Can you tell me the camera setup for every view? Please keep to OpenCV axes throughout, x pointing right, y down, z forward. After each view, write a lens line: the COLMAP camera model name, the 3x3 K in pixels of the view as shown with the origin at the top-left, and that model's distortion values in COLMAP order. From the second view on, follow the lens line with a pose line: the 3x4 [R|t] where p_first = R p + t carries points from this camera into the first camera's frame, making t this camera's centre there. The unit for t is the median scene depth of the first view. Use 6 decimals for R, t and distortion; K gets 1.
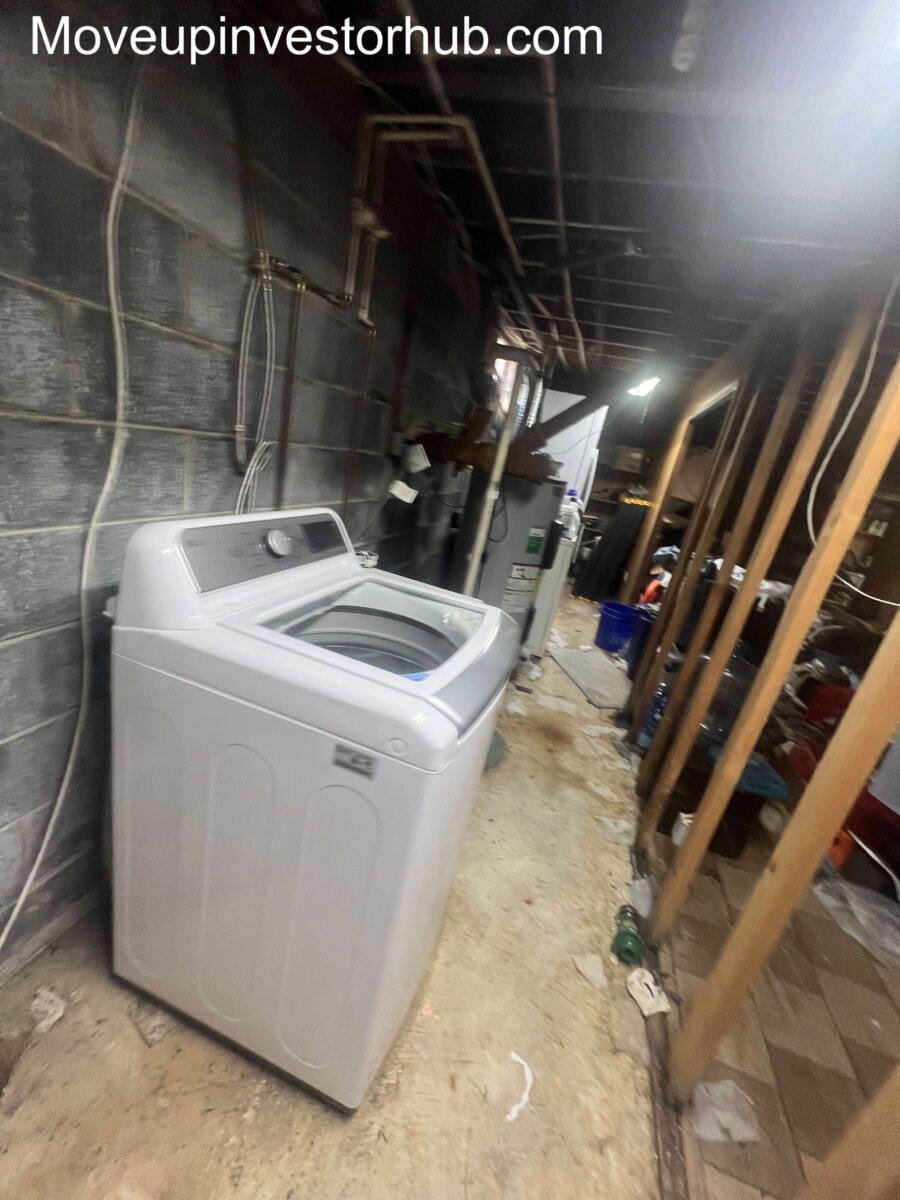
lens RADIAL K [[479.9, 0, 447.8], [0, 479.9, 598.2], [0, 0, 1]] dist [0.000717, -0.000108]
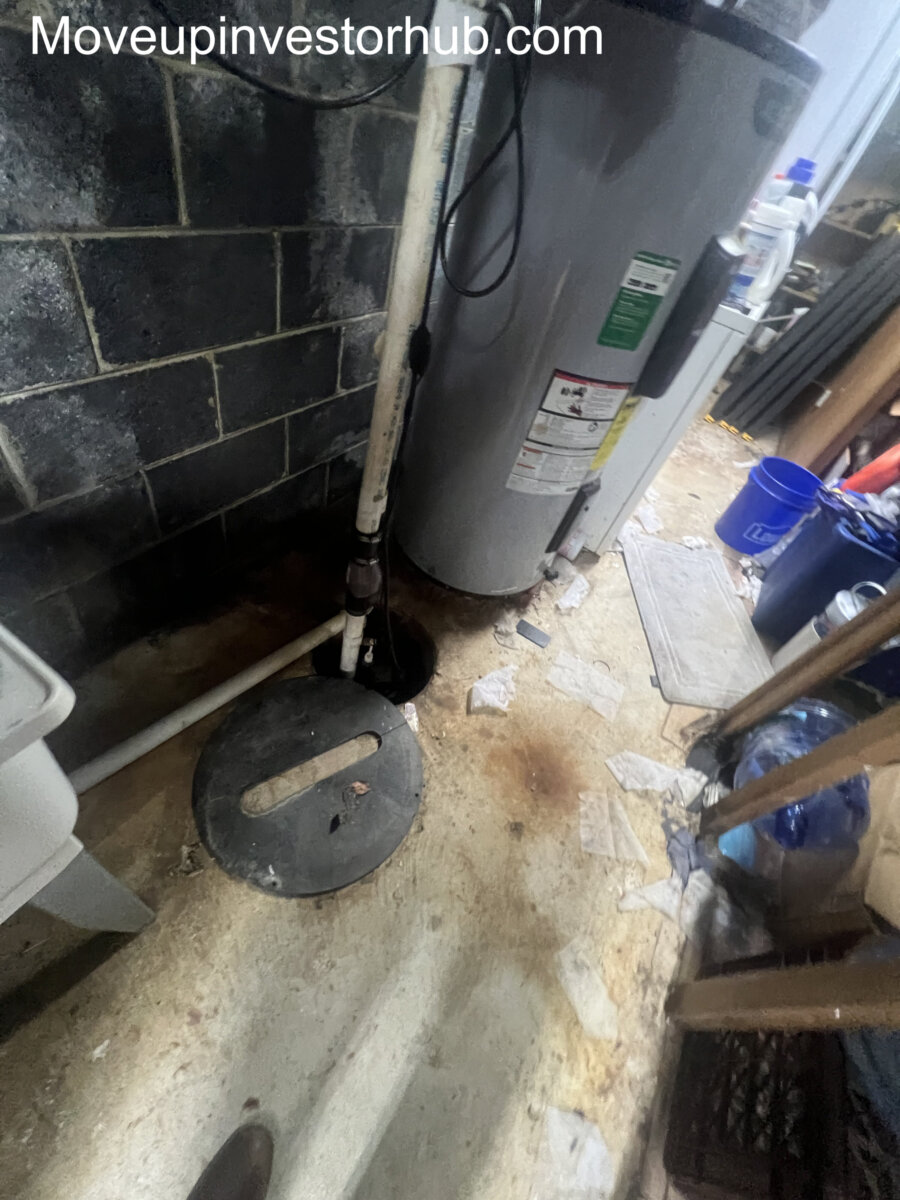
lens RADIAL K [[479.9, 0, 448.4], [0, 479.9, 603.1], [0, 0, 1]] dist [0.000717, -0.000108]
pose [[0.967249, 0.210775, -0.141432, 0.120301], [-0.123485, 0.877555, 0.463302, -0.062708], [0.221767, -0.430664, 0.874842, 0.477401]]
